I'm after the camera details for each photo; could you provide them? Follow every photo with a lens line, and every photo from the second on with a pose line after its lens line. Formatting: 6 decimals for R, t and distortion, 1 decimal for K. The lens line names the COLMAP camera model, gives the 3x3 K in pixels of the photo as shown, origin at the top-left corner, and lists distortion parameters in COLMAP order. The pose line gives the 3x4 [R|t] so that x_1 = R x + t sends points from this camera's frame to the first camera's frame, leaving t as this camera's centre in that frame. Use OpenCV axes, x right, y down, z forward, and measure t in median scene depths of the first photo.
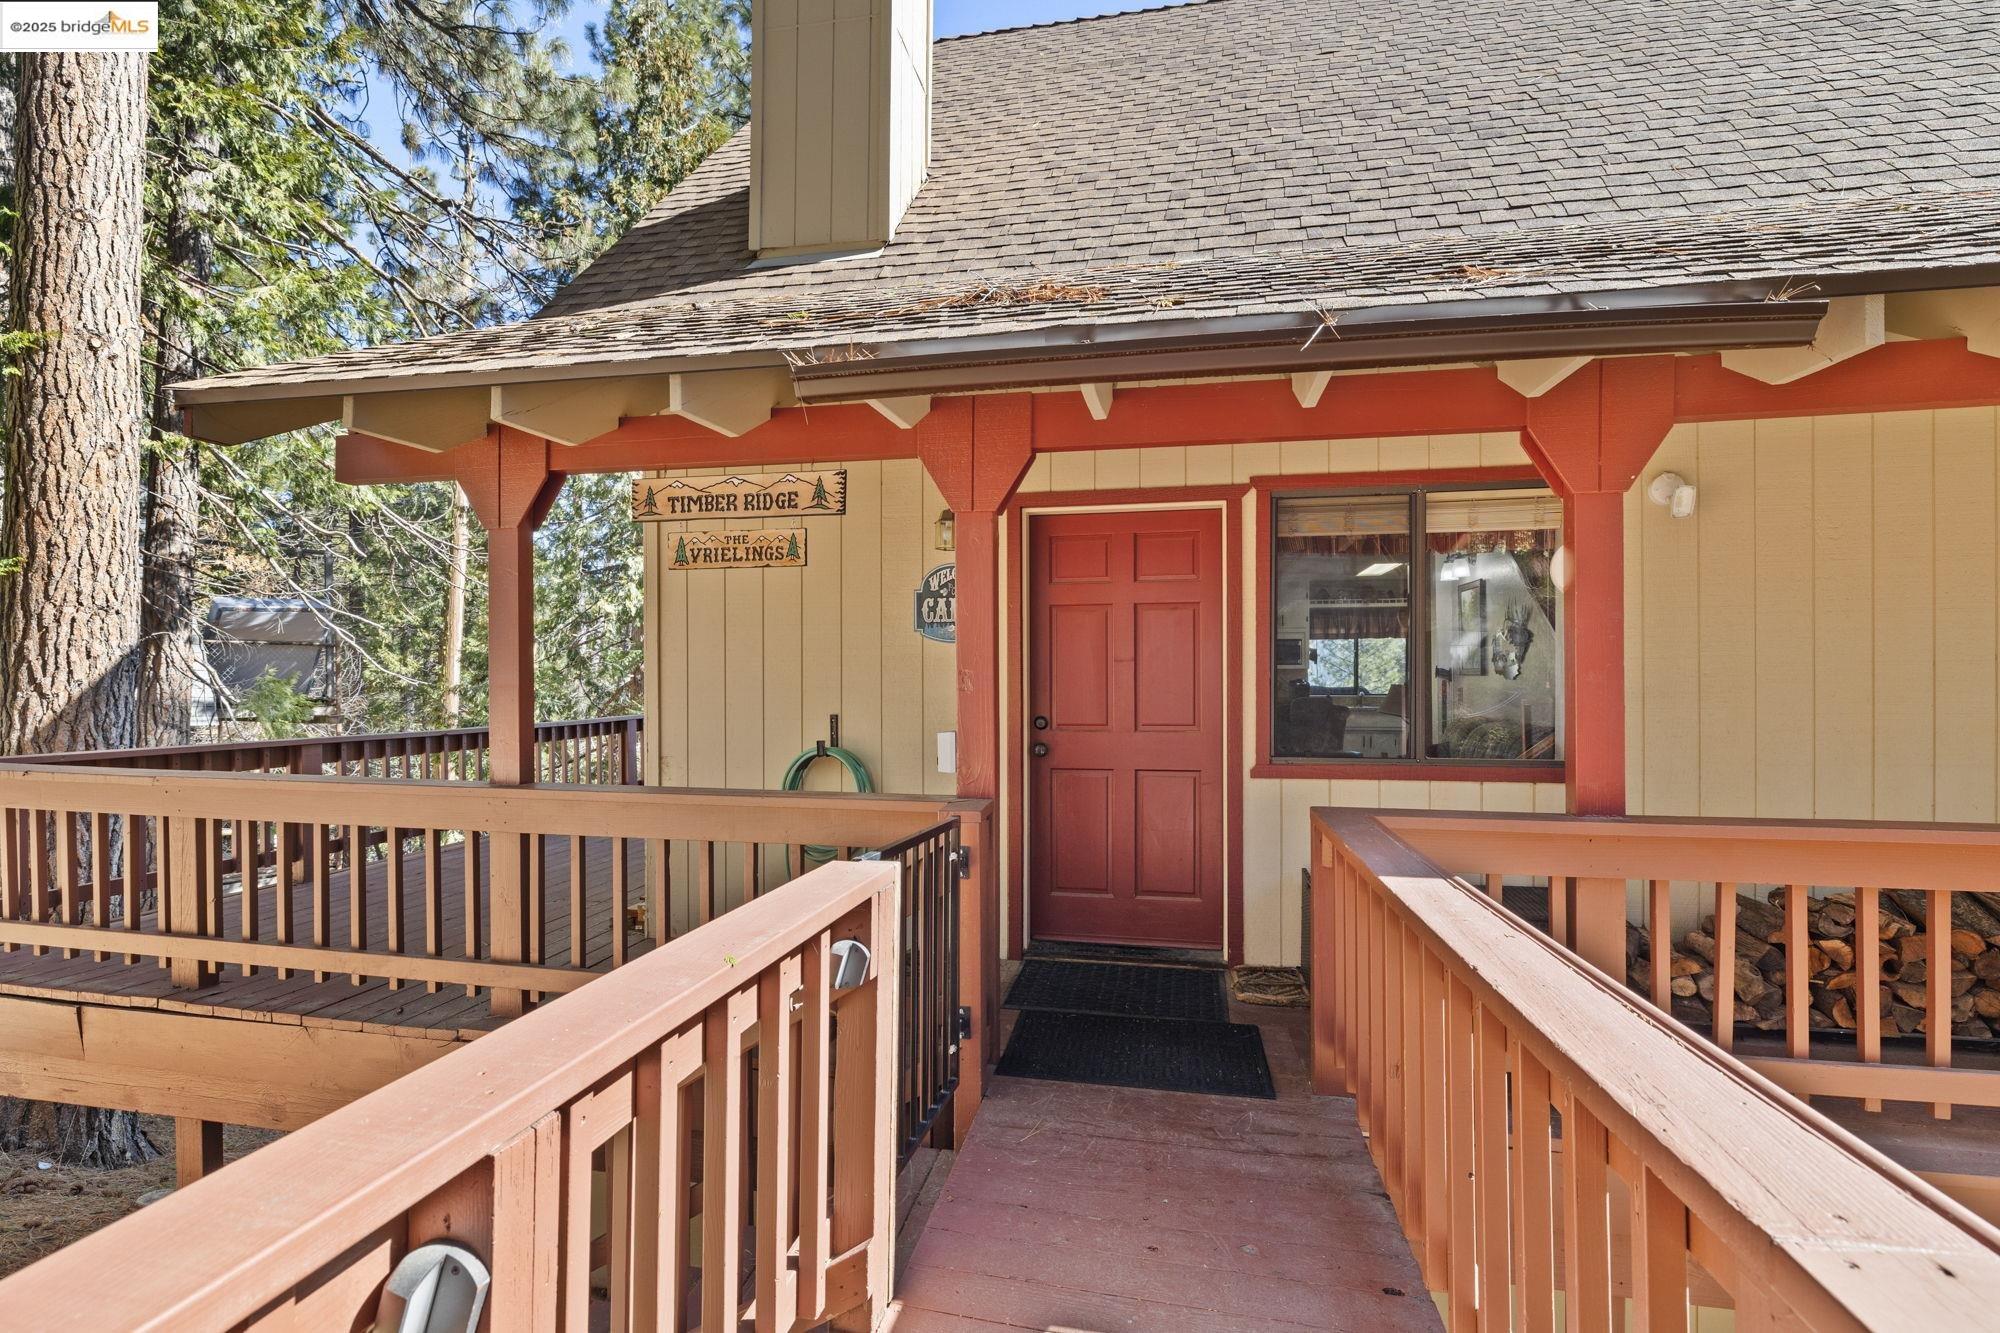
lens RADIAL K [[917.1, 0, 998.3], [0, 917.1, 686.6], [0, 0, 1]] dist [-0.005906, 0.000392]
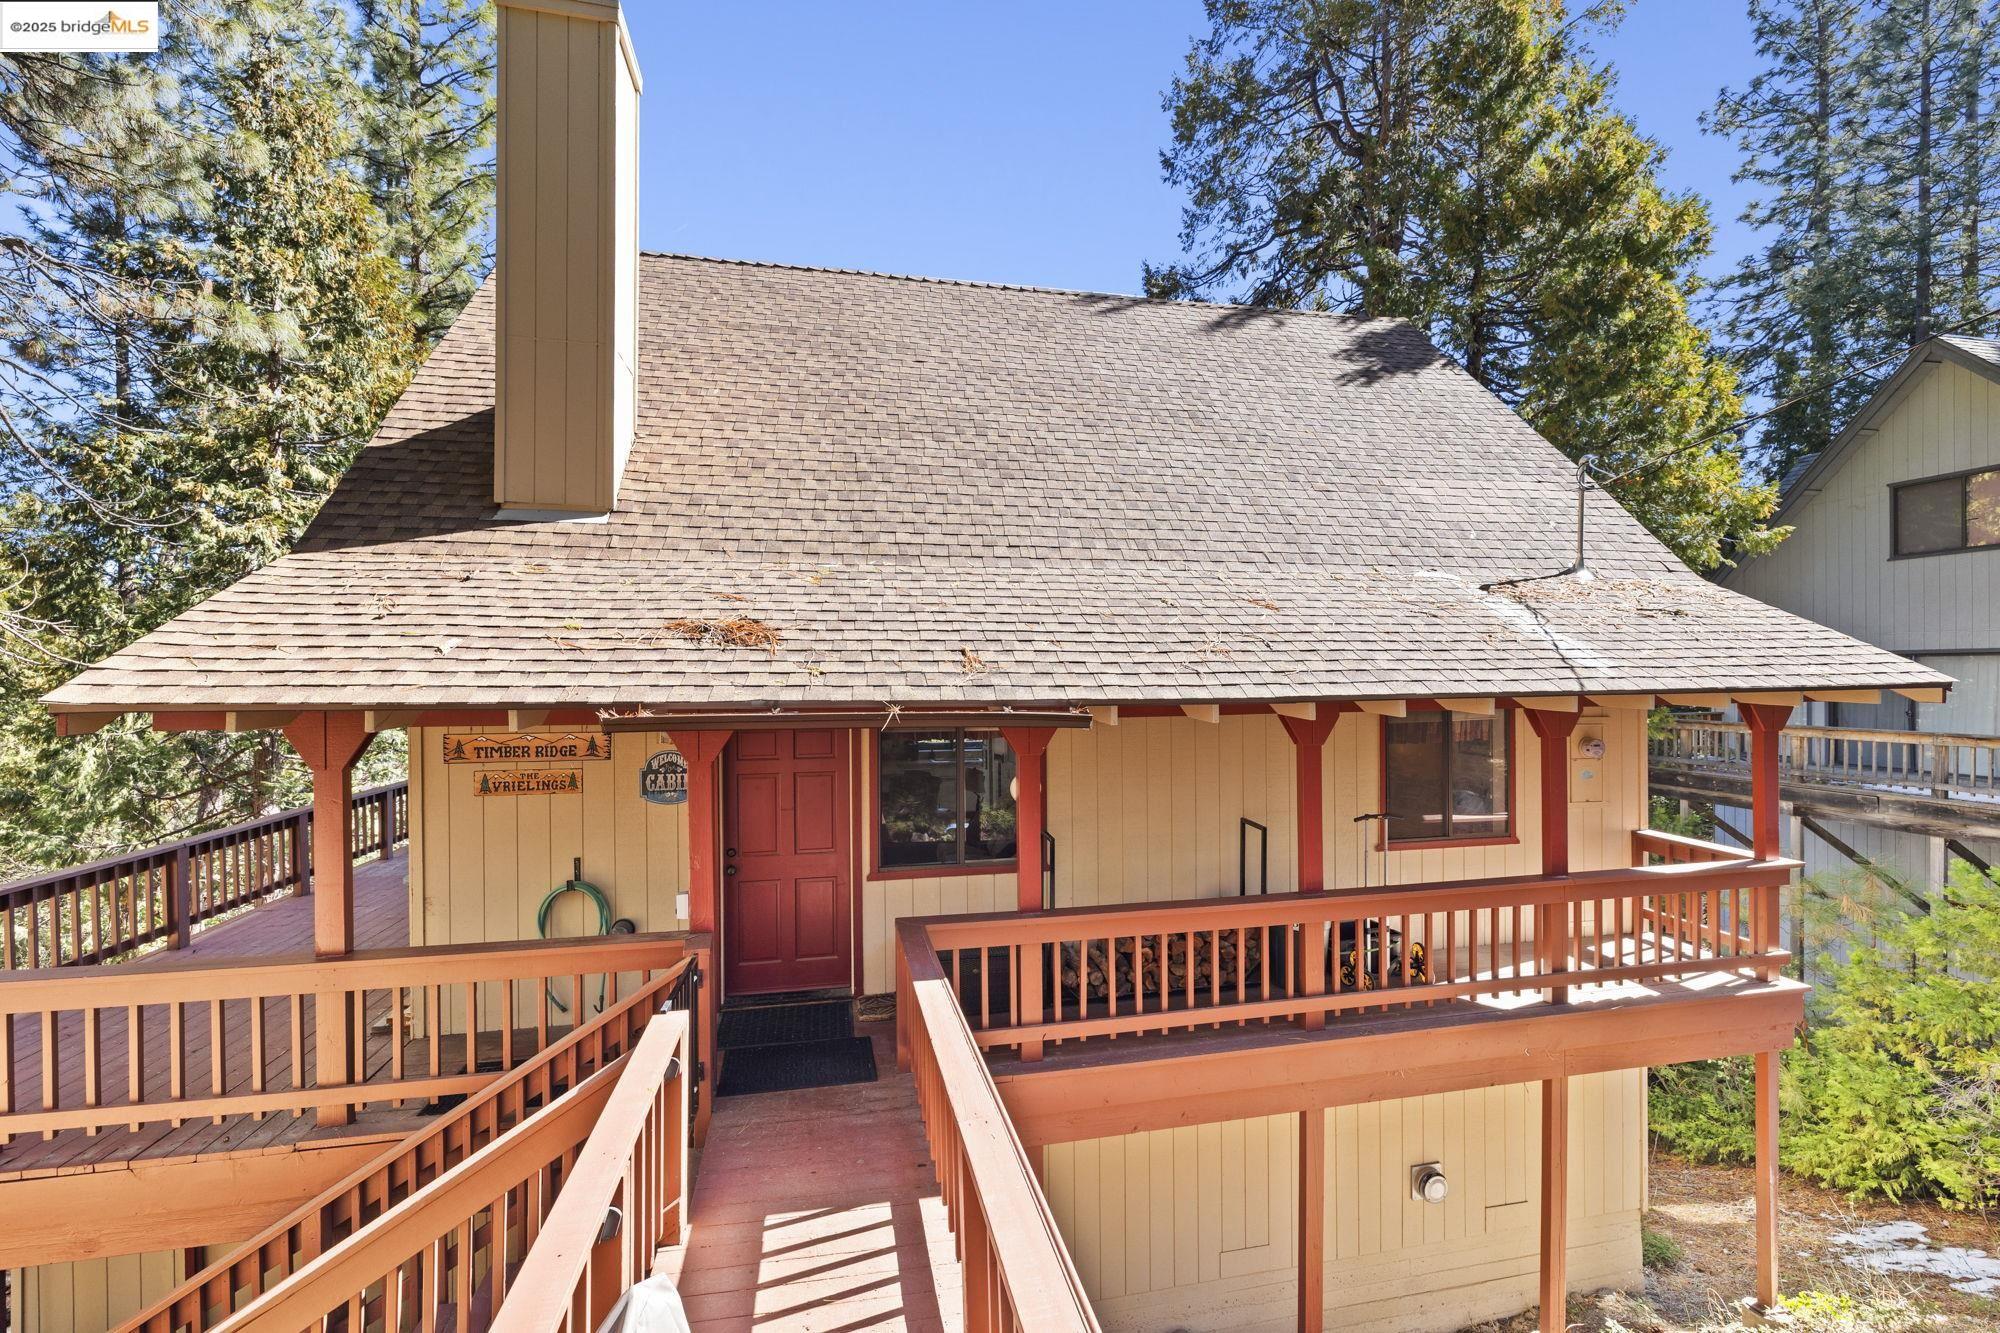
lens RADIAL K [[849.9, 0, 1005.5], [0, 849.9, 671.5], [0, 0, 1]] dist [0.001002, 0.000091]
pose [[0.916744, -0.004919, 0.399444, -0.099279], [0.004887, 0.999987, 0.001098, -0.261551], [-0.399445, 0.000945, 0.916757, -0.472501]]
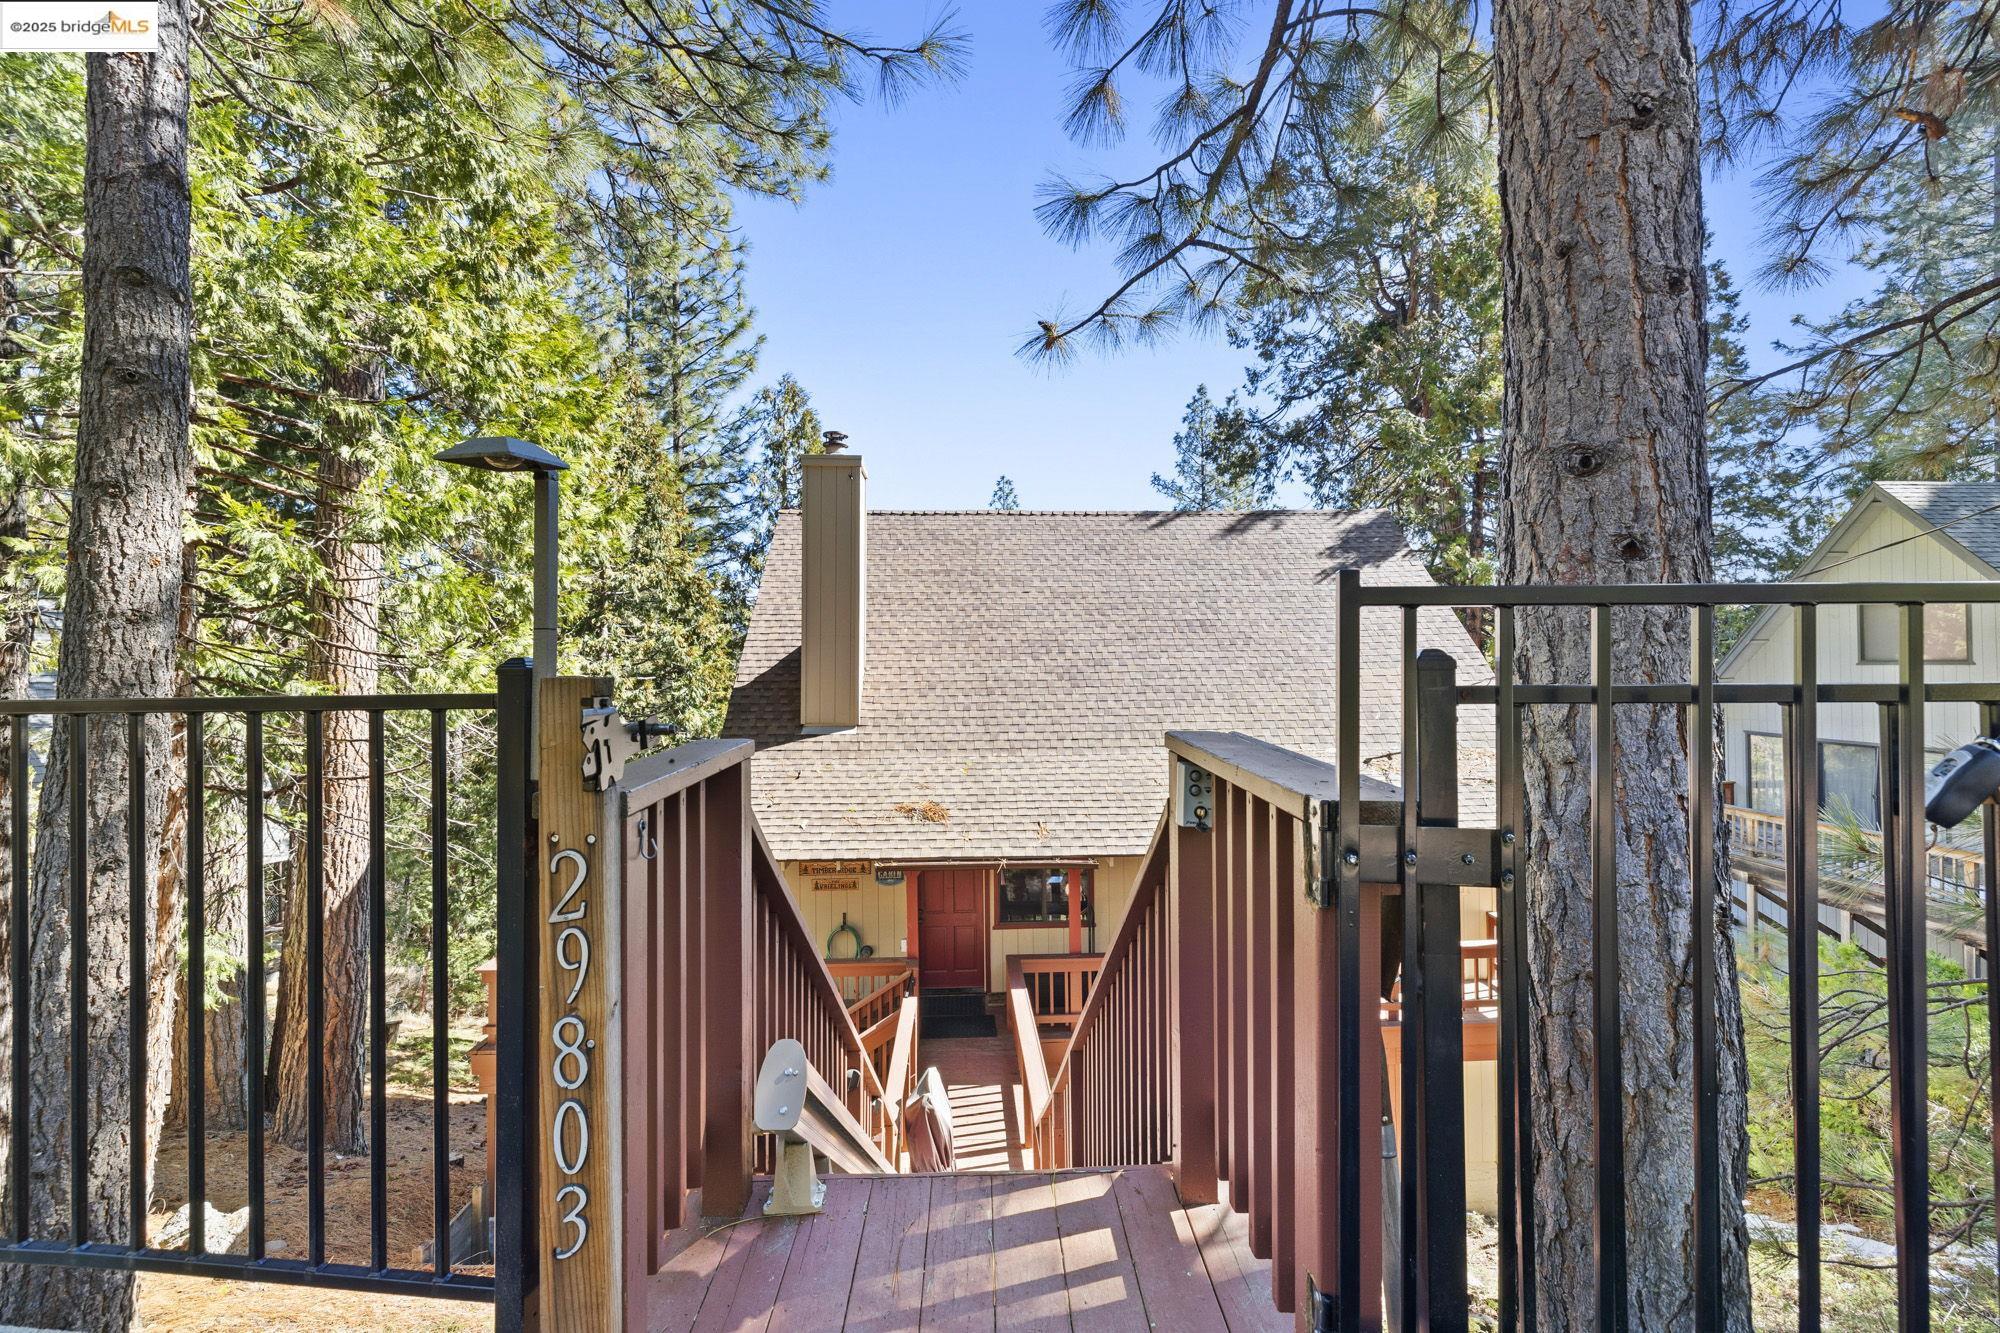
lens RADIAL K [[893.5, 0, 1007.4], [0, 893.5, 633.2], [0, 0, 1]] dist [0.000199, 0.000329]
pose [[0.967097, -0.003902, 0.254378, -0.394352], [0.007086, 0.999908, -0.011604, -0.788659], [-0.254309, 0.013025, 0.967035, -1.749255]]
